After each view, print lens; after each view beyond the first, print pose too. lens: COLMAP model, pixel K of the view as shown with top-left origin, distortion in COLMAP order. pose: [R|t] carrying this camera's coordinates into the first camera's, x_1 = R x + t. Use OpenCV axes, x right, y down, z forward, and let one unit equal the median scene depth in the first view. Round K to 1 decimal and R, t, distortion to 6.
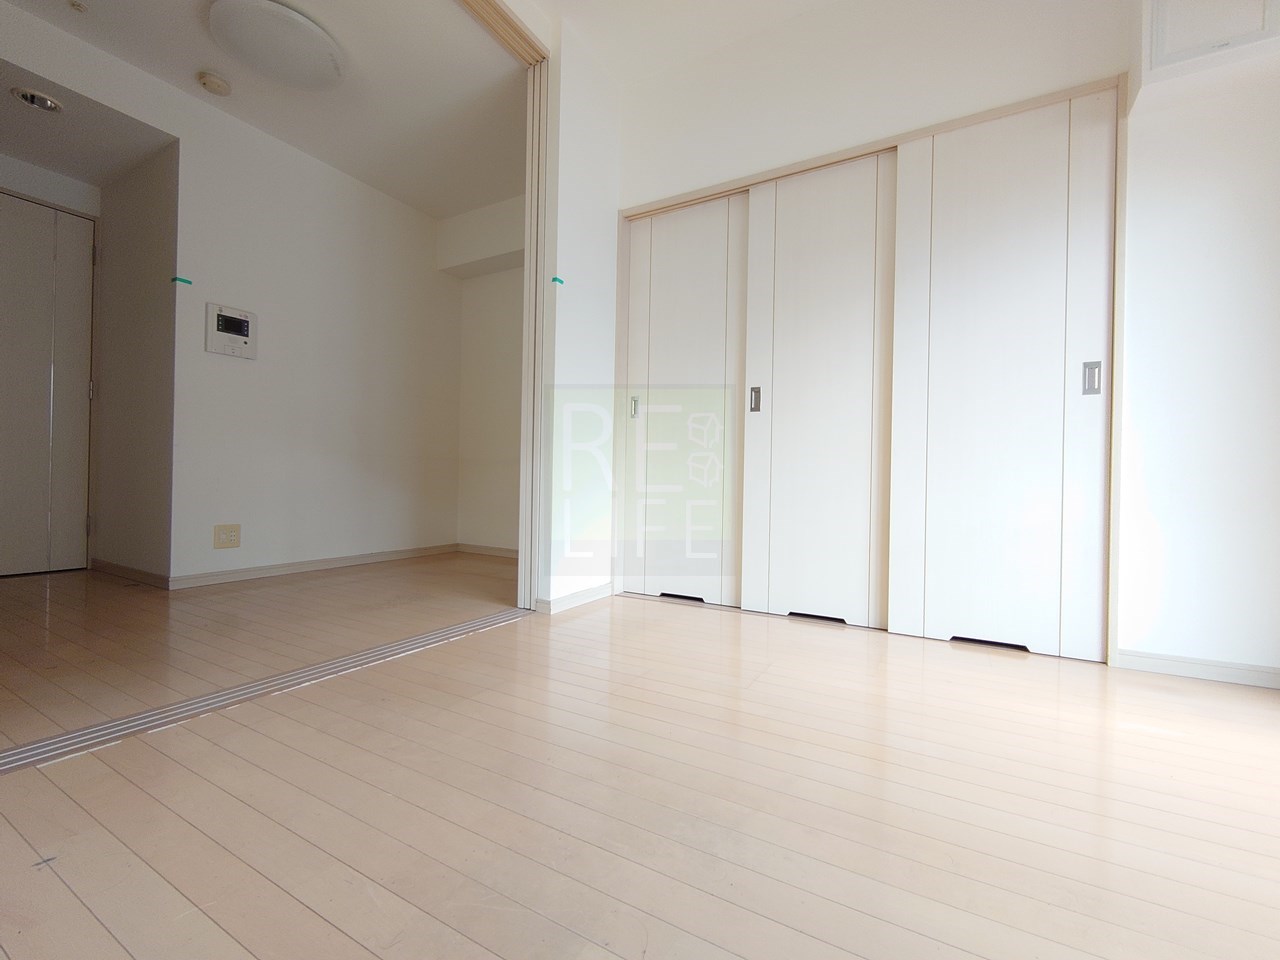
lens RADIAL K [[550.2, 0, 642.2], [0, 550.2, 478.6], [0, 0, 1]] dist [0.003124, 0.001179]
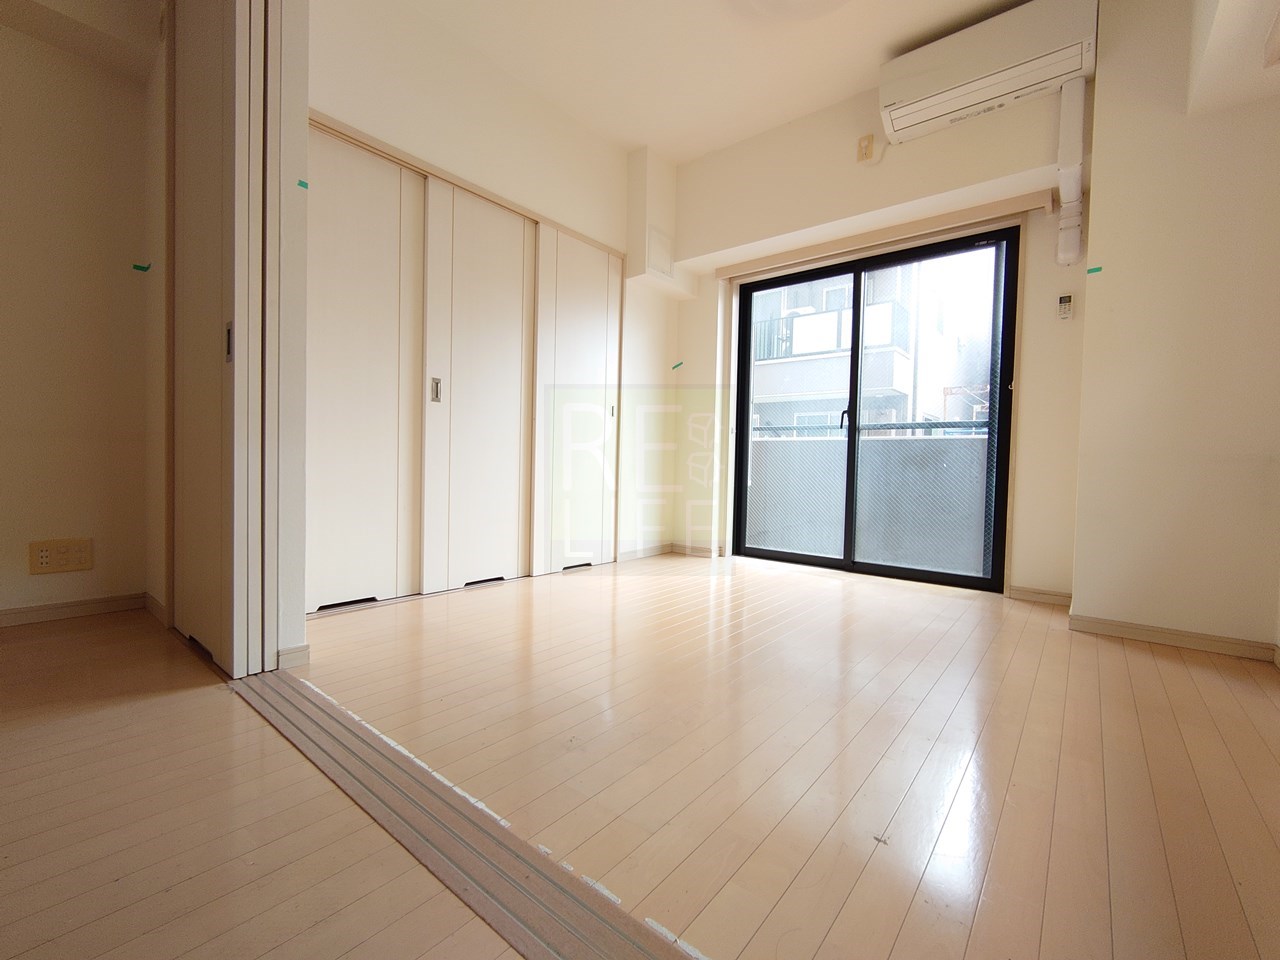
lens RADIAL K [[550.2, 0, 642.2], [0, 550.2, 478.6], [0, 0, 1]] dist [0.003124, 0.001179]
pose [[0.164343, -0.039349, 0.985618, -0.832018], [-0.013707, 0.999016, 0.042169, -0.028548], [-0.986308, -0.020440, 0.163642, 0.491681]]
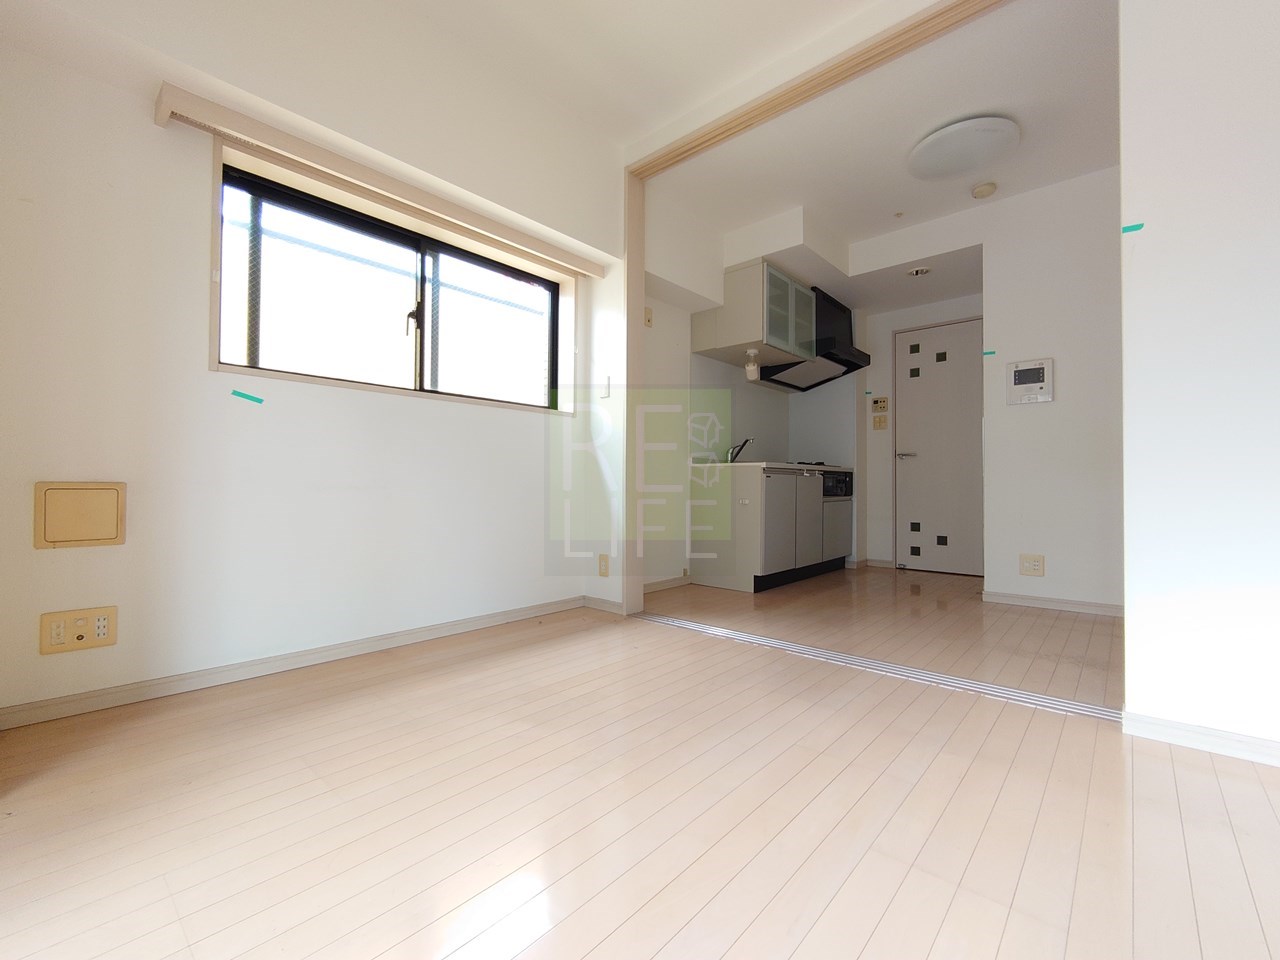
lens RADIAL K [[550.2, 0, 642.2], [0, 550.2, 478.6], [0, 0, 1]] dist [0.003124, 0.001179]
pose [[-0.208437, -0.030609, -0.977557, 0.643460], [-0.015515, 0.999488, -0.027988, -0.034916], [0.977913, 0.009333, -0.208805, 0.602755]]
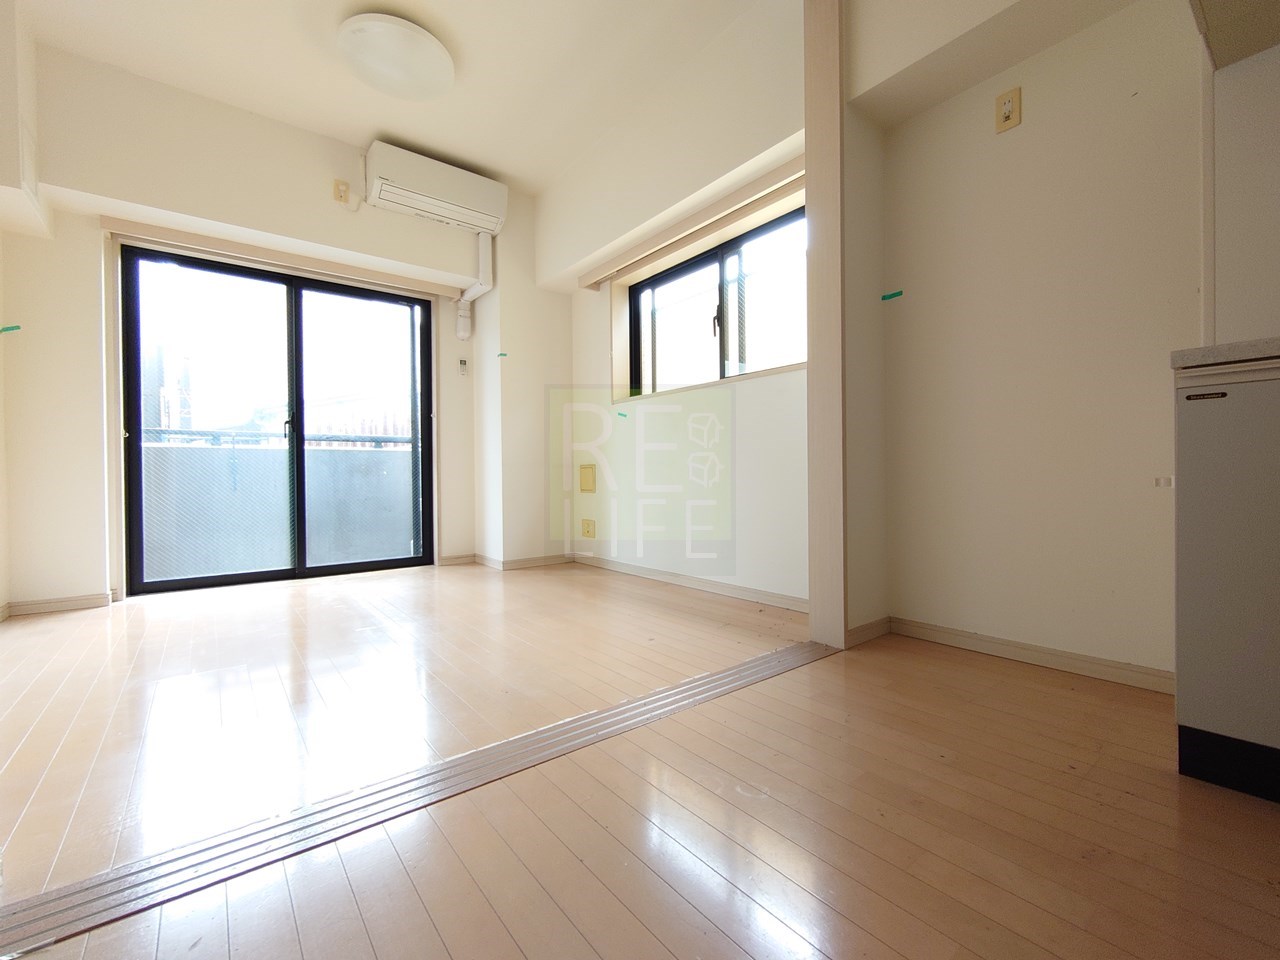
lens RADIAL K [[550.2, 0, 642.2], [0, 550.2, 478.6], [0, 0, 1]] dist [0.003124, 0.001179]
pose [[-0.924864, -0.008617, 0.380201, -0.733155], [-0.001885, 0.999835, 0.018076, -0.027662], [-0.380294, 0.016001, -0.924727, 1.231398]]
